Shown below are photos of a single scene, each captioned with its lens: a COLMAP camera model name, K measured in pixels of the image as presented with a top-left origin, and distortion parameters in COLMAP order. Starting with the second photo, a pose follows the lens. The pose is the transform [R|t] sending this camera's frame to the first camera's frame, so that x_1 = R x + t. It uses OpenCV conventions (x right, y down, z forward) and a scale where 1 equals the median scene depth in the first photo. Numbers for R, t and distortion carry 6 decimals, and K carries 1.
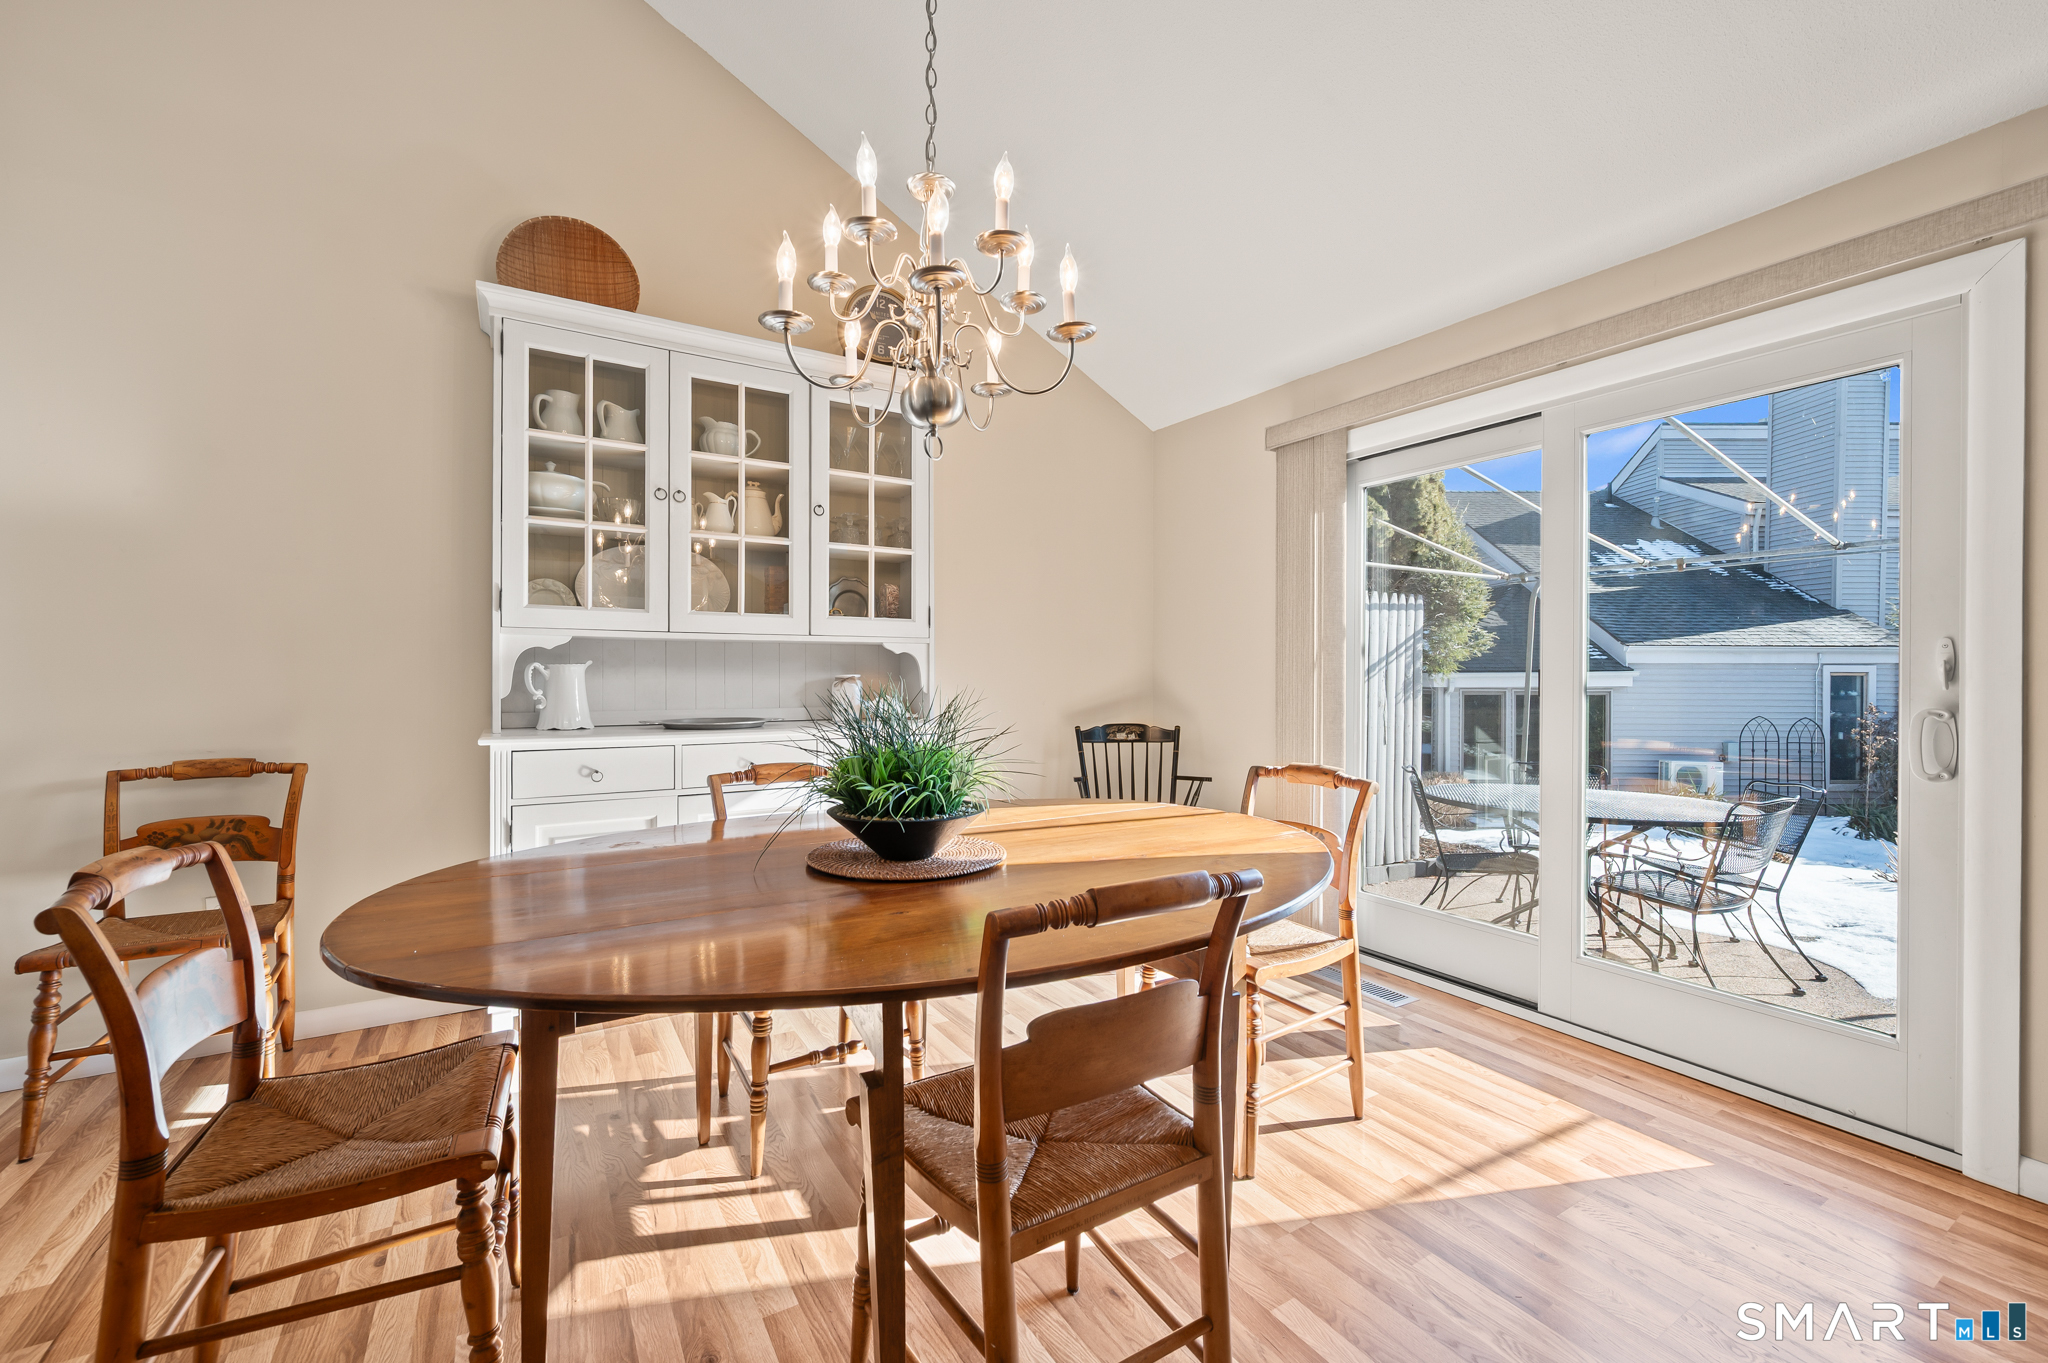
lens RADIAL K [[823.2, 0, 1027.7], [0, 823.2, 674.4], [0, 0, 1]] dist [-0.015307, -0.000040]
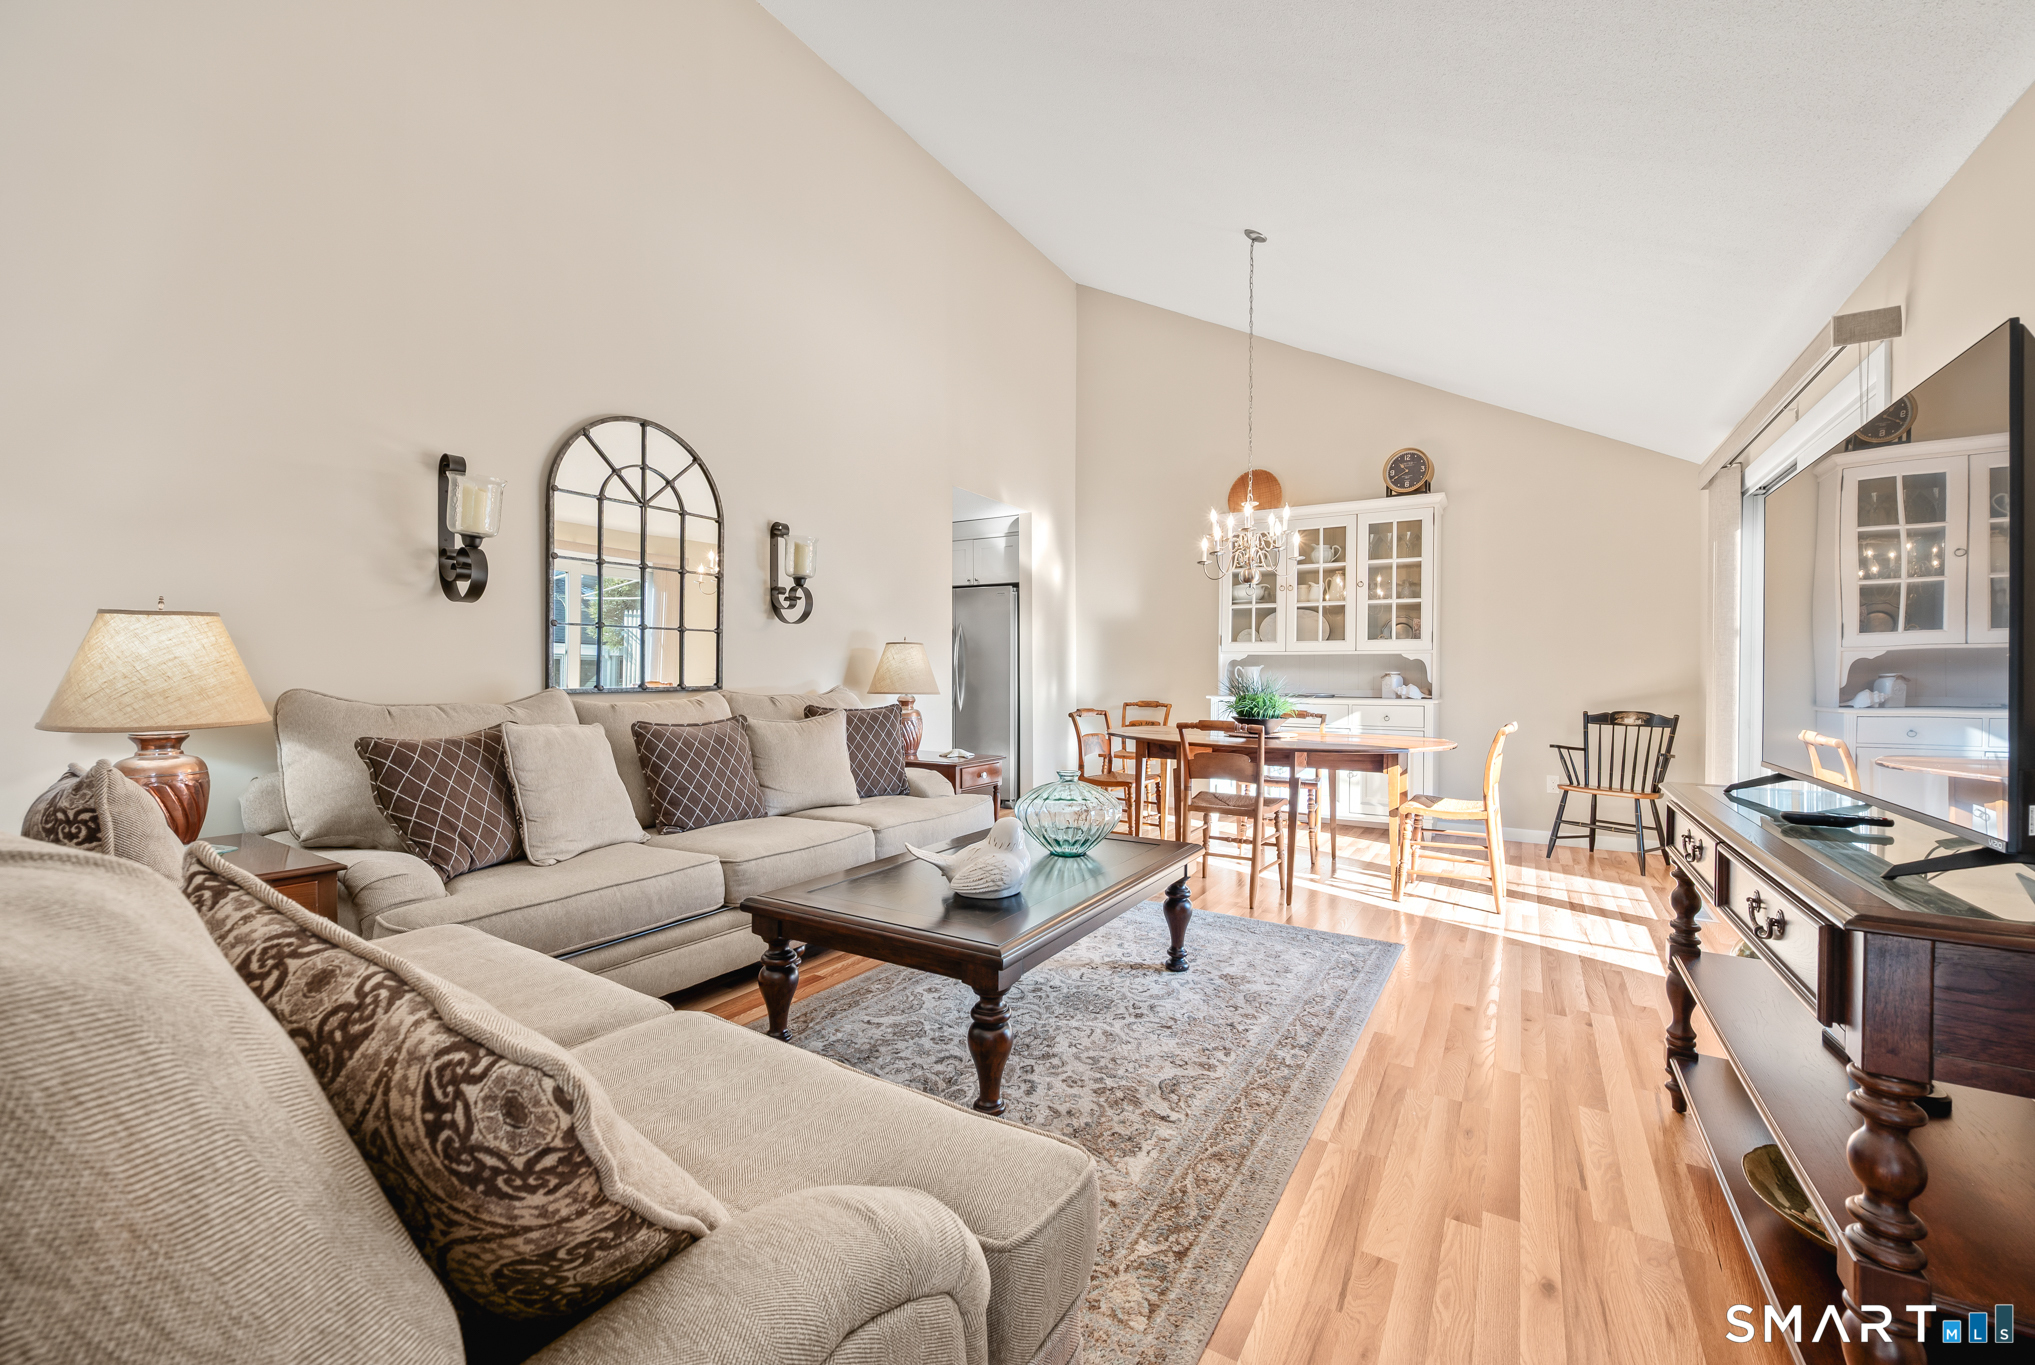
lens RADIAL K [[799.7, 0, 1038.0], [0, 799.7, 673.5], [0, 0, 1]] dist [-0.002528, -0.000086]
pose [[0.467366, 0.001577, -0.884063, 1.056958], [-0.009239, 0.999953, -0.003101, 0.018256], [0.884016, 0.009617, 0.467358, -0.527573]]
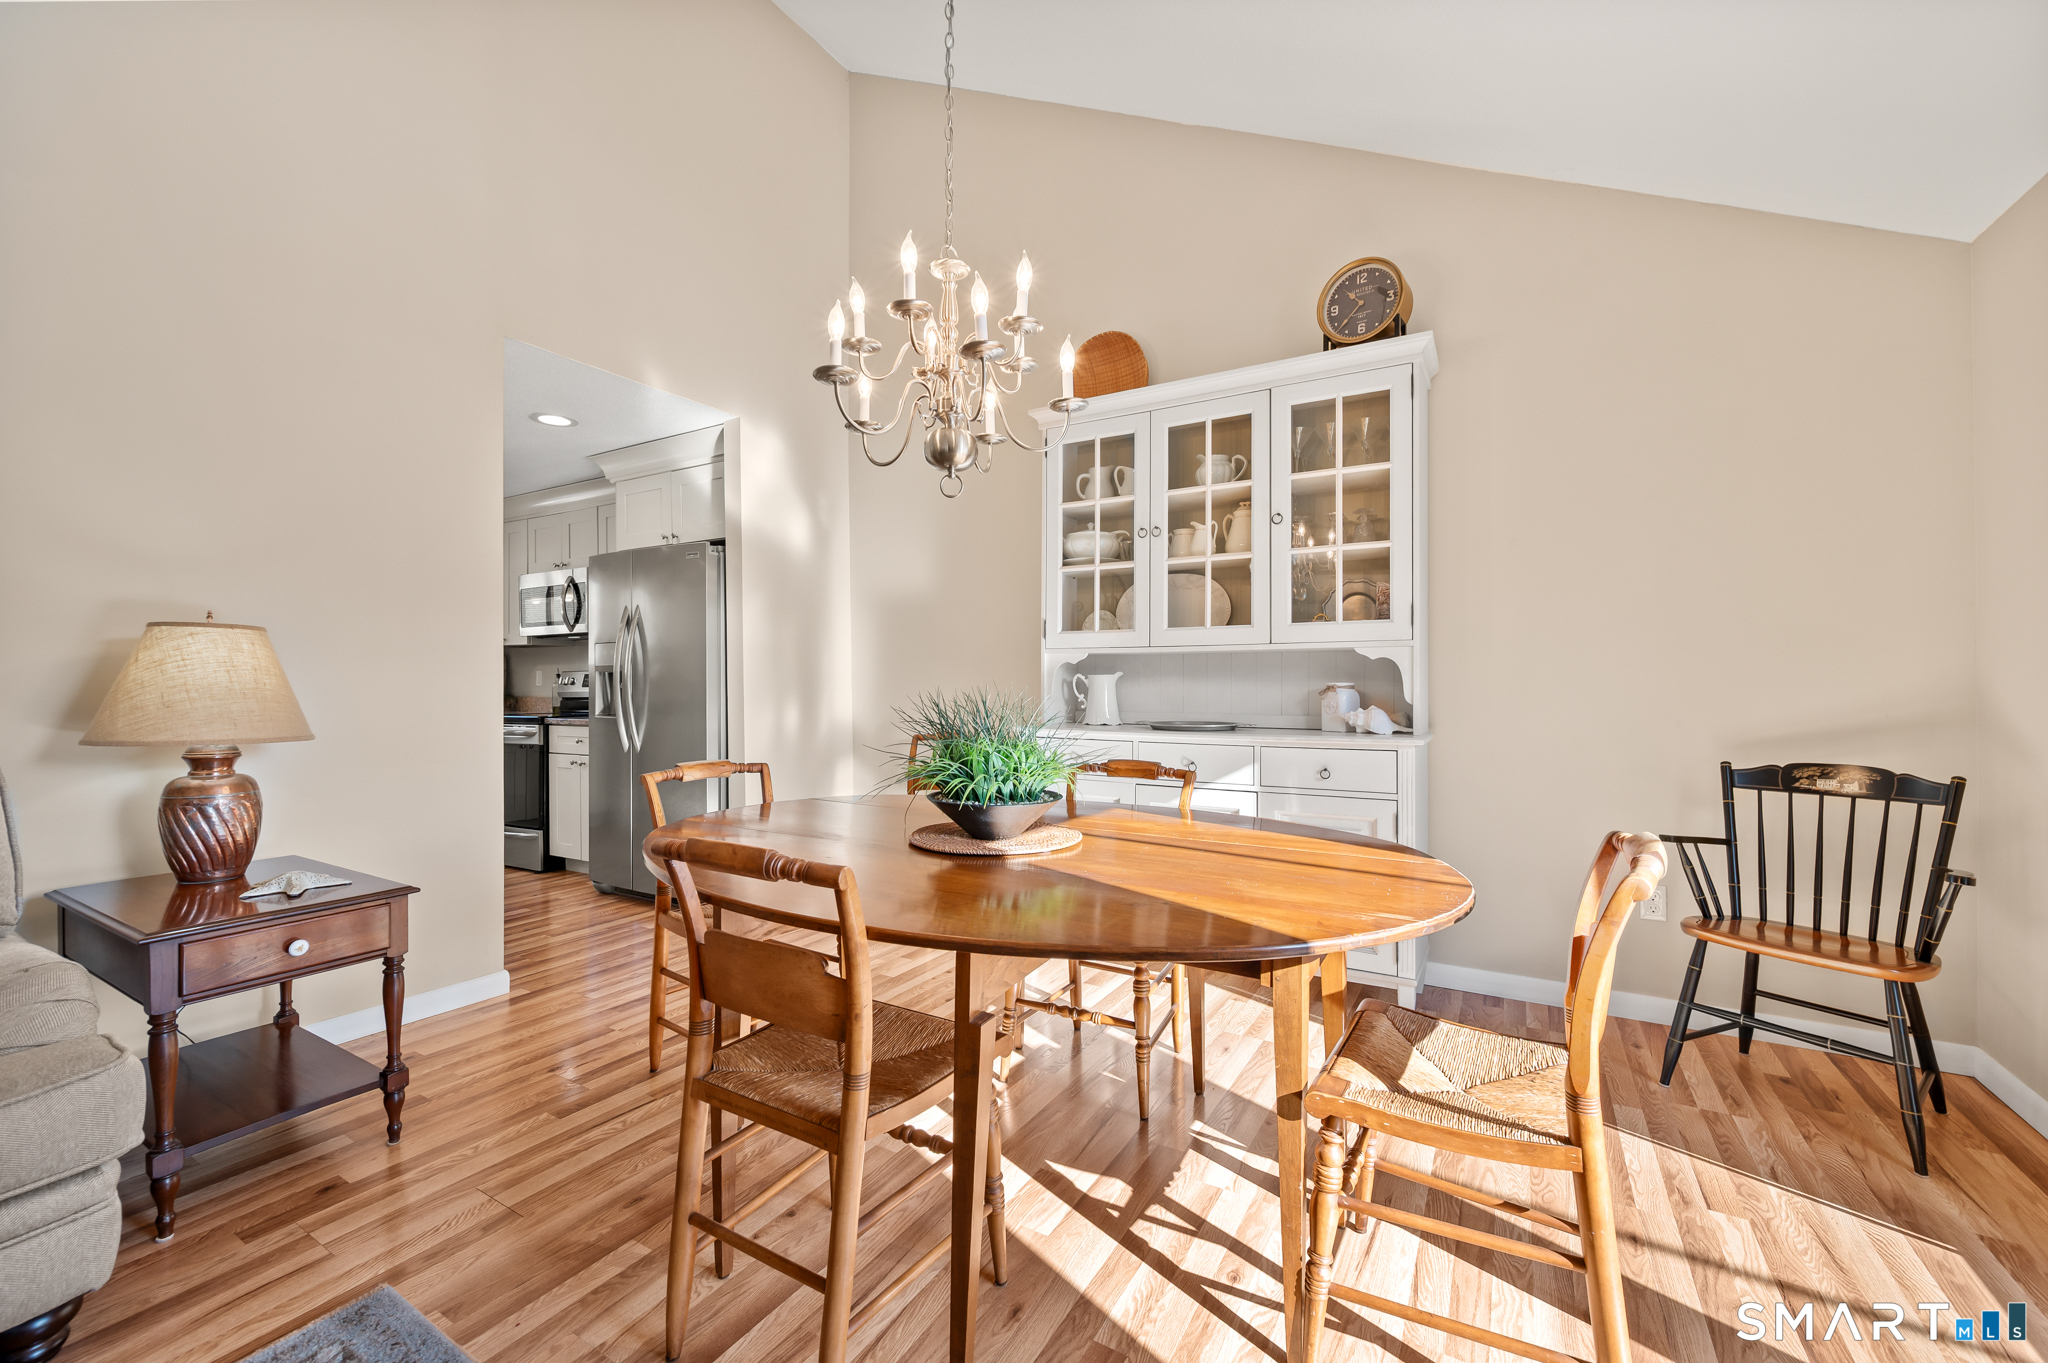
lens RADIAL K [[802.1, 0, 1035.1], [0, 802.1, 679.4], [0, 0, 1]] dist [-0.000364, 0.000149]
pose [[0.471511, -0.007344, -0.881829, 0.484954], [-0.002250, 0.999952, -0.009531, 0.006302], [0.881857, 0.006478, 0.471472, 0.287290]]
